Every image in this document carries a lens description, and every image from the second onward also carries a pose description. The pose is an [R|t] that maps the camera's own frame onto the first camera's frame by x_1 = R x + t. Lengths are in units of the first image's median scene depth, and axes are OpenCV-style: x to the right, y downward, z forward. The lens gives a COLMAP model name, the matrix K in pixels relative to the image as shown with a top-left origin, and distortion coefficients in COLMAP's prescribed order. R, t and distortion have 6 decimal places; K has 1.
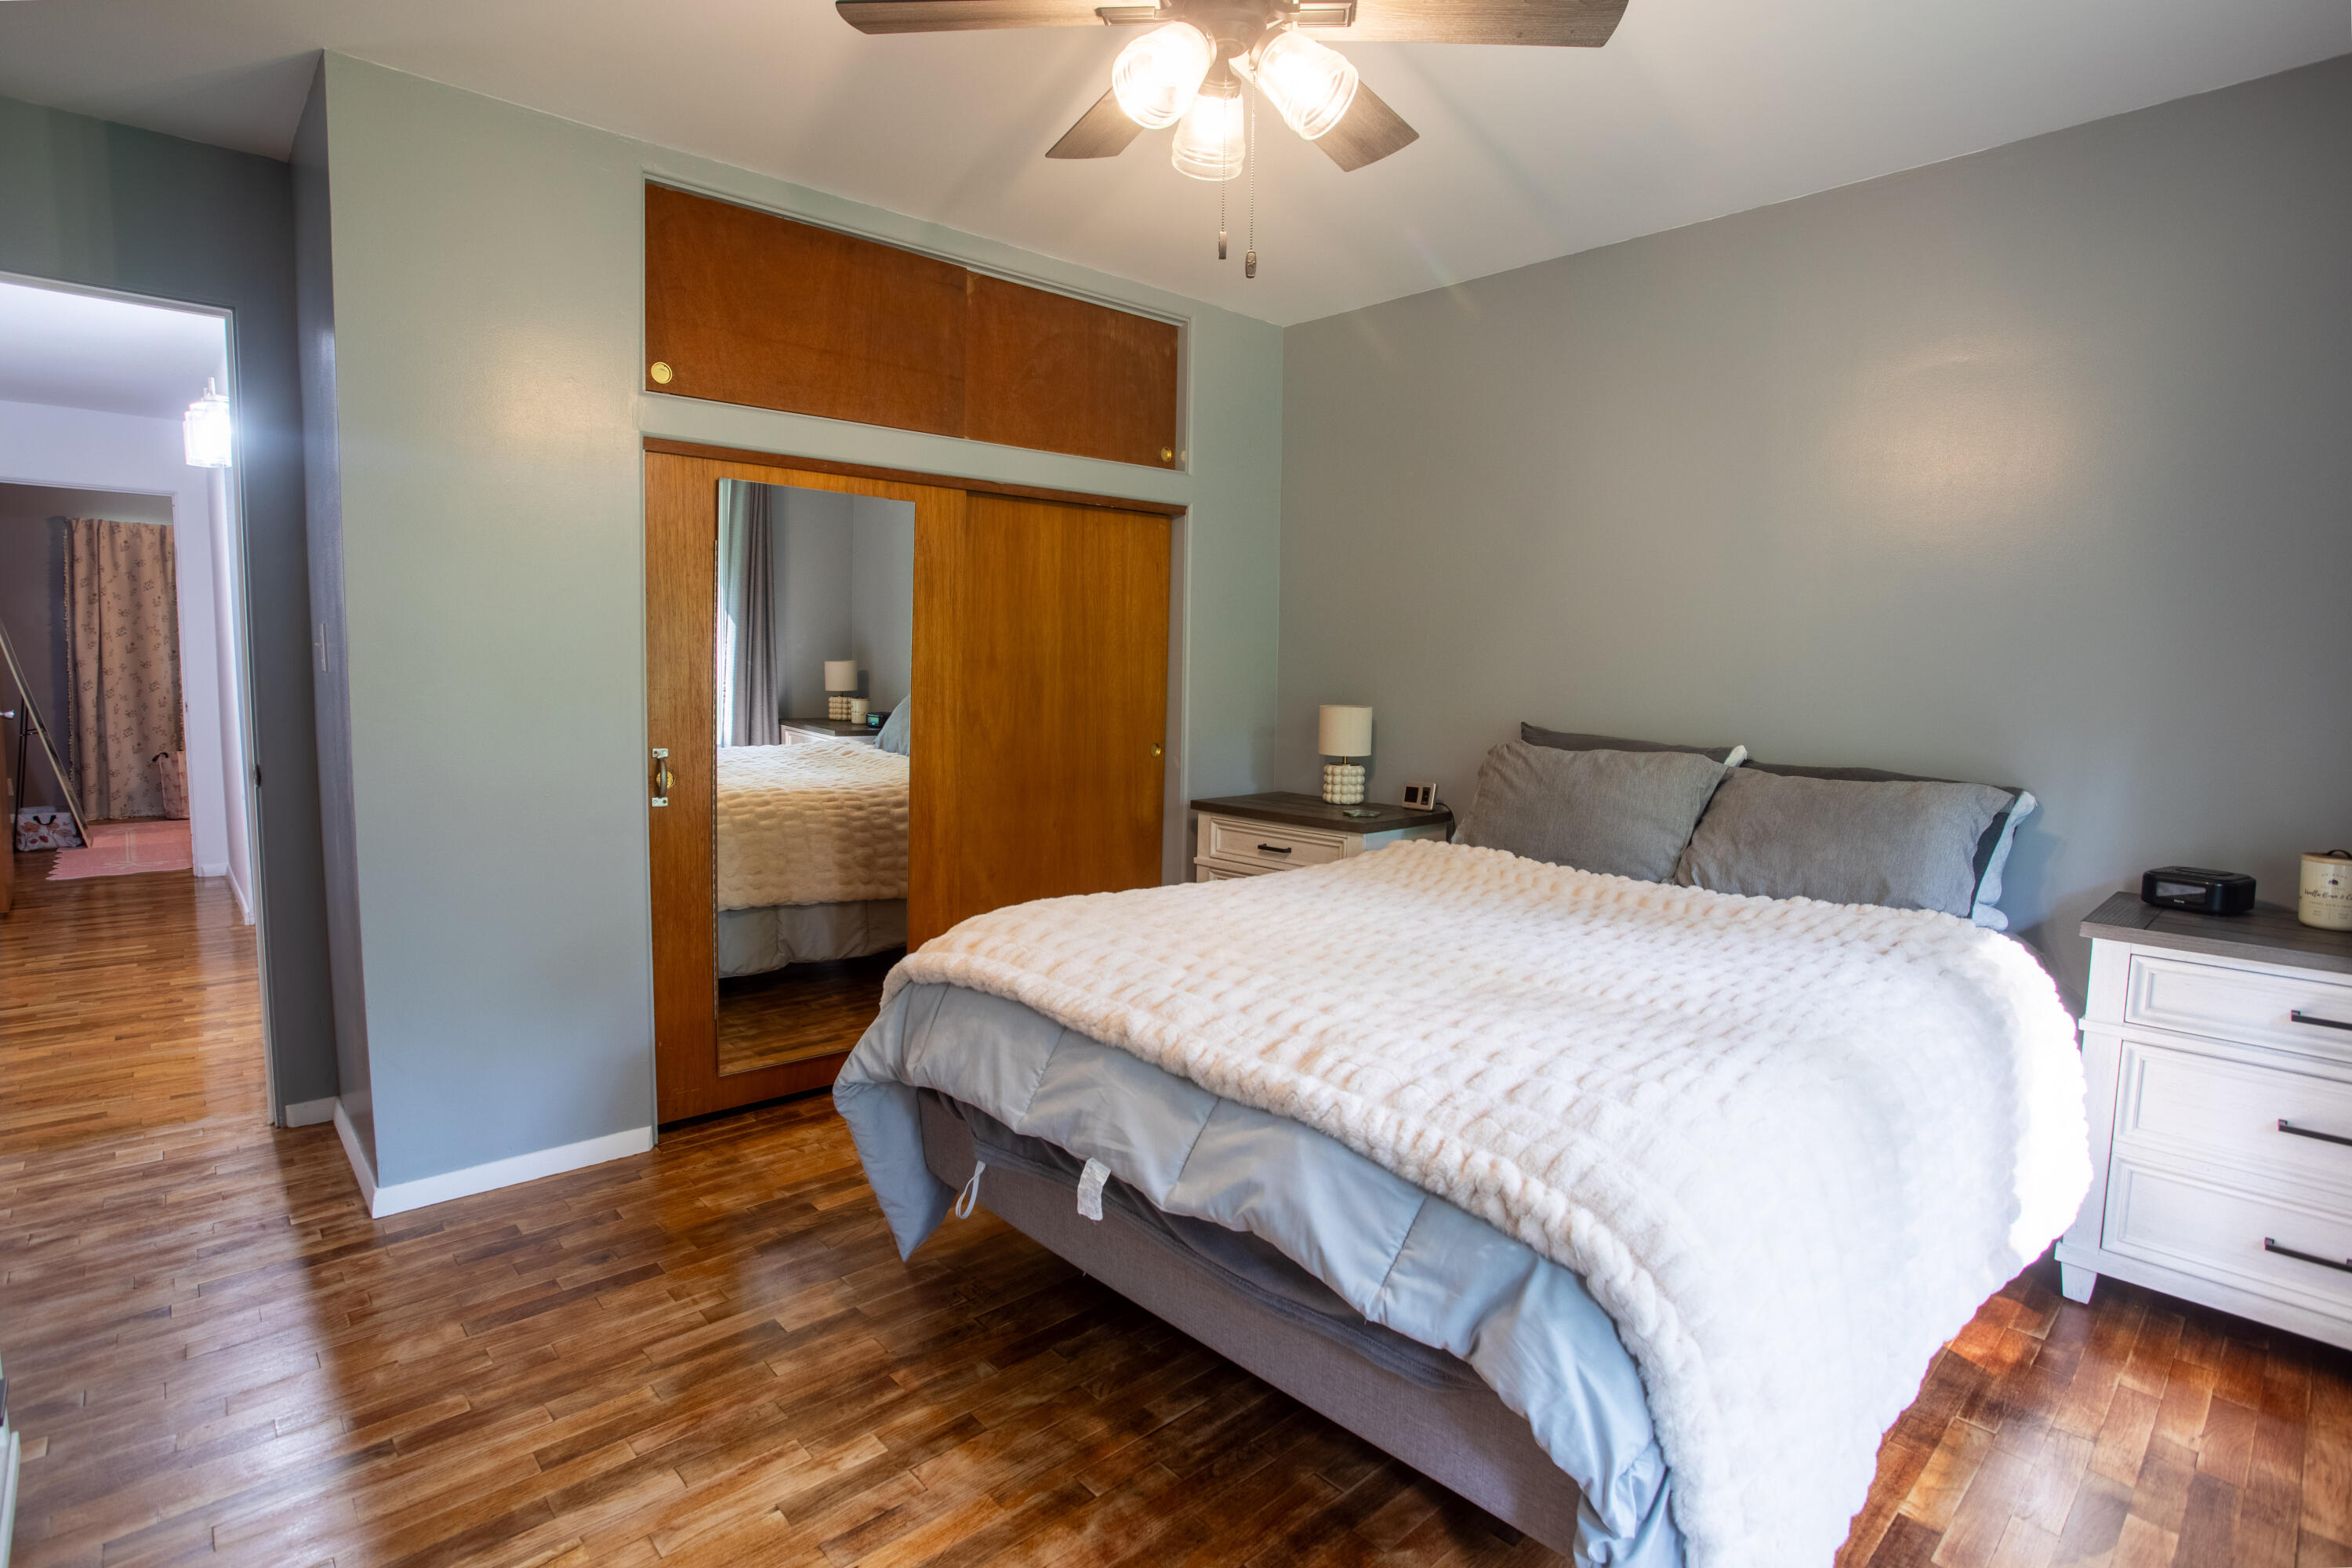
lens RADIAL K [[1192.9, 0, 1176.0], [0, 1192.9, 784.0], [0, 0, 1]] dist [-0.026245, -0.000086]
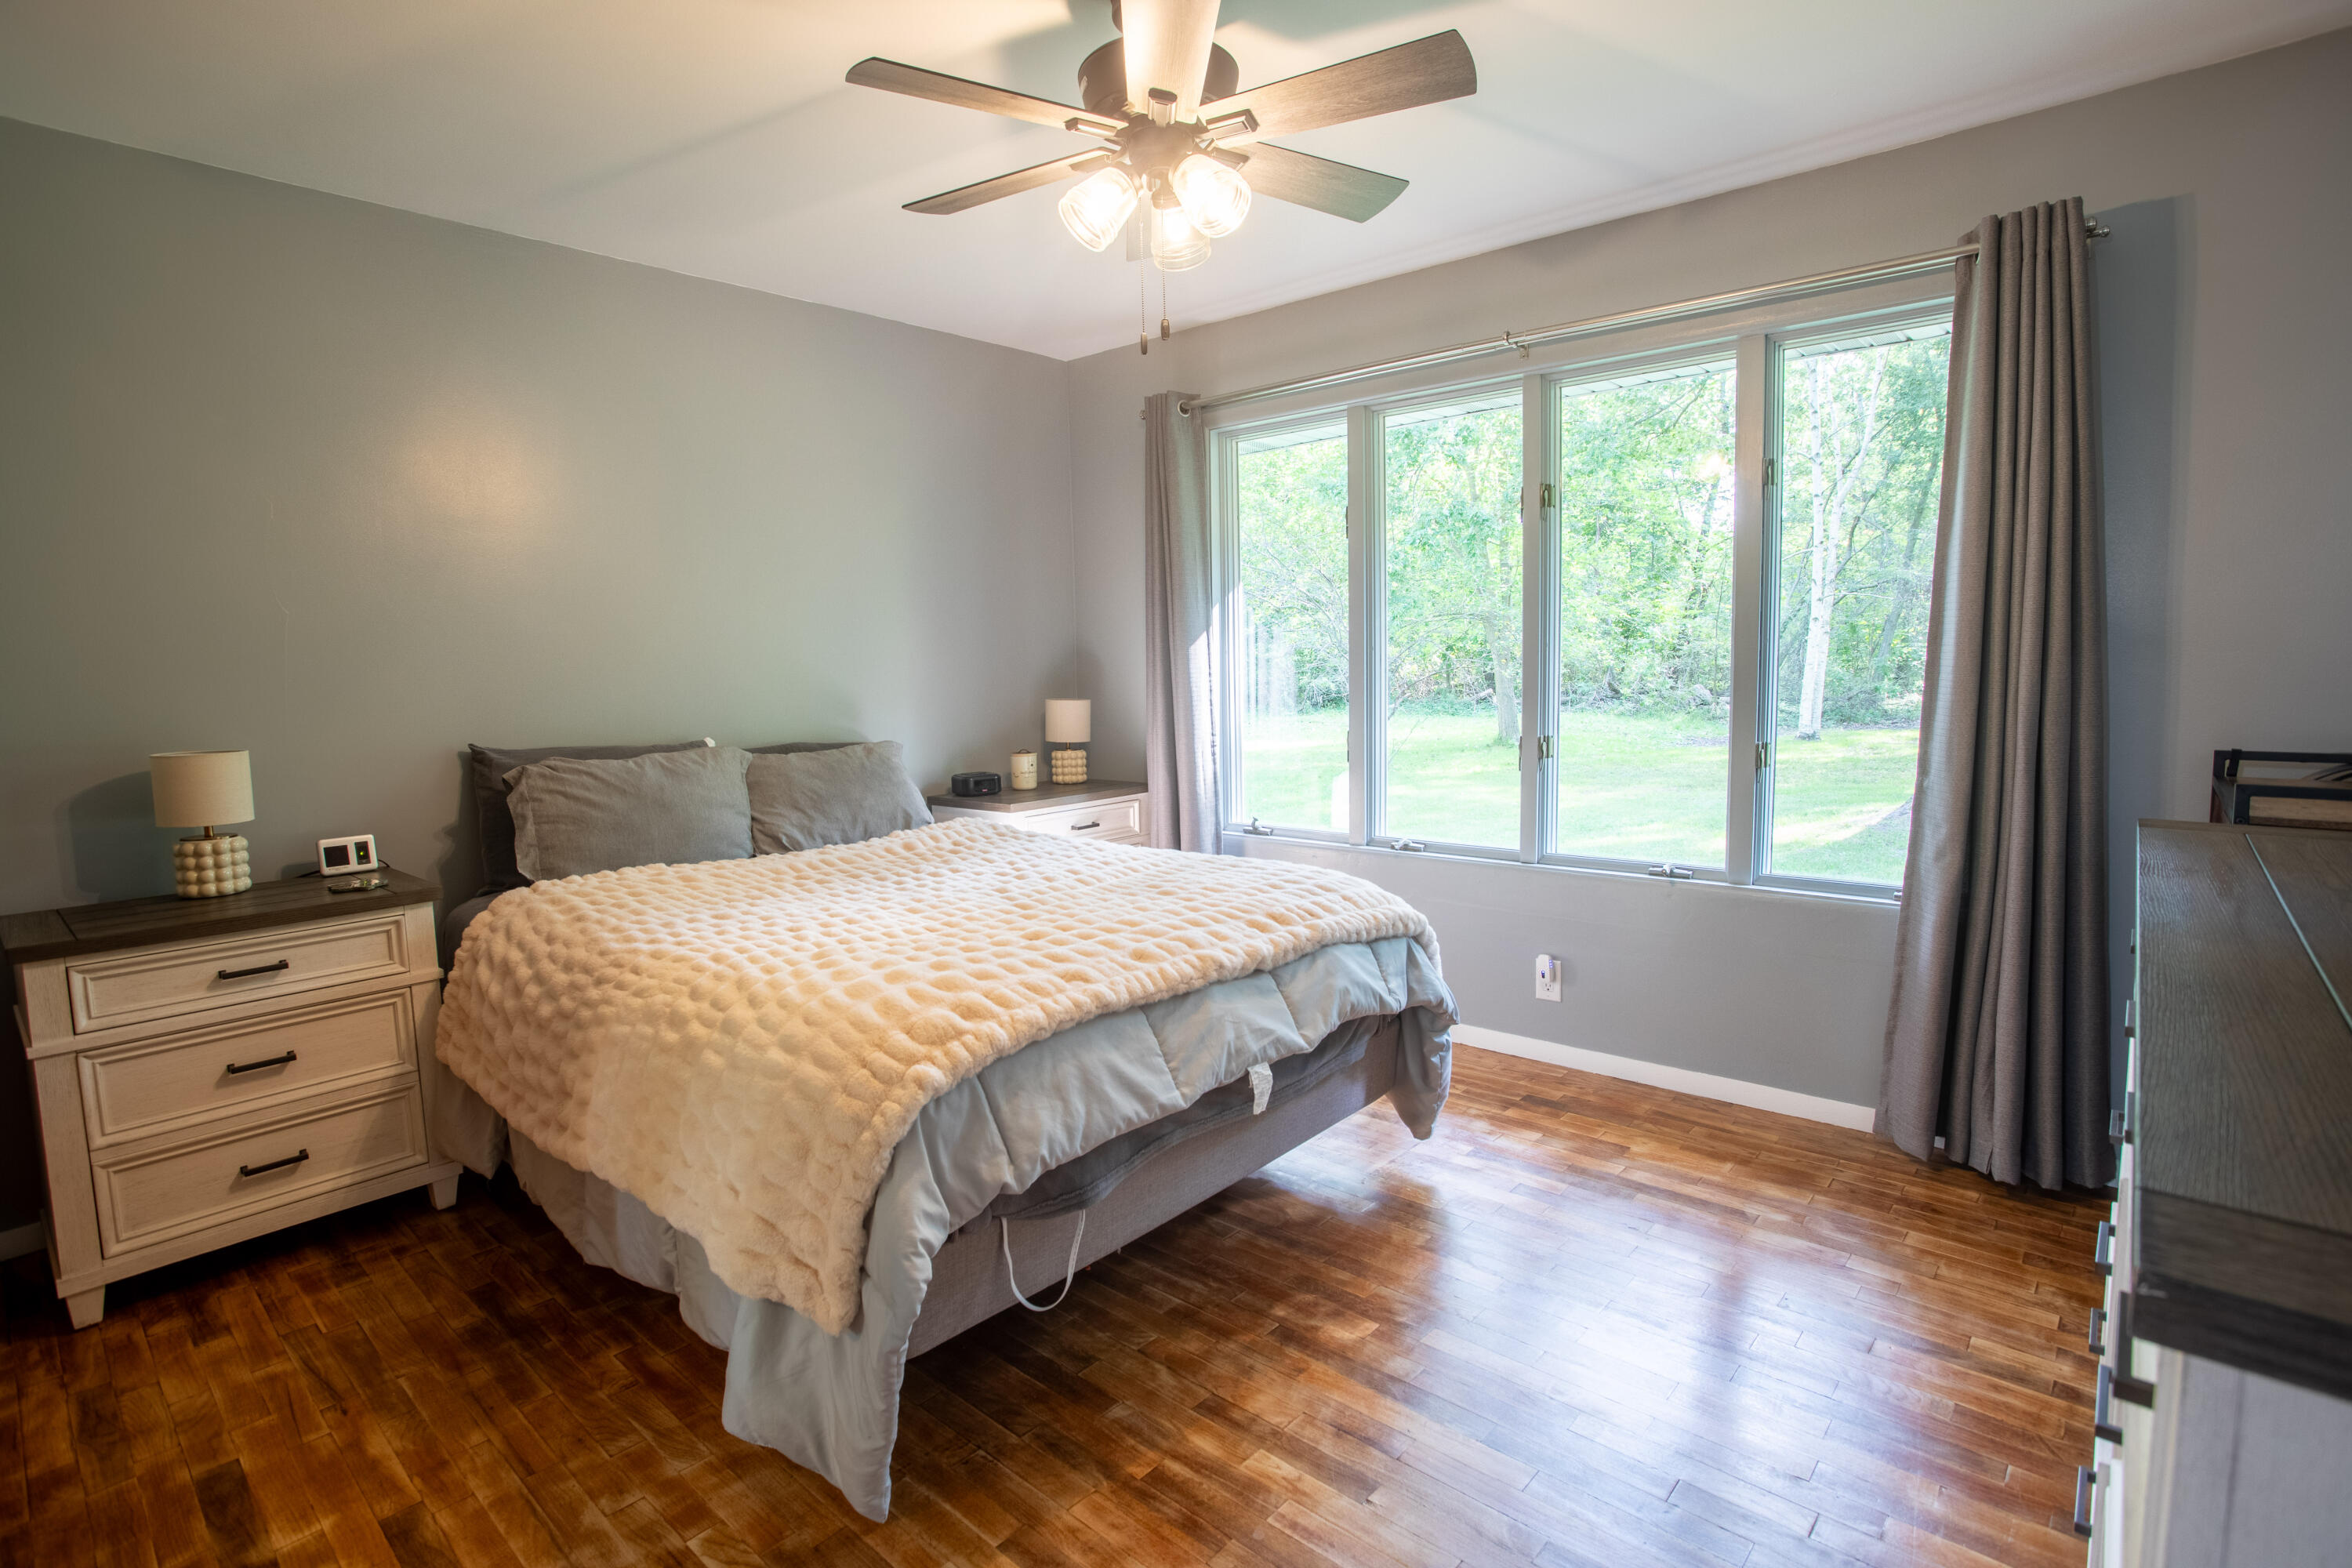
lens RADIAL K [[1145.8, 0, 1166.8], [0, 1145.8, 752.2], [0, 0, 1]] dist [-0.001084, -0.000084]
pose [[-0.092398, -0.094993, 0.991181, -1.118513], [0.122448, 0.986799, 0.105988, -0.134543], [-0.988165, 0.131161, -0.079546, 1.047922]]
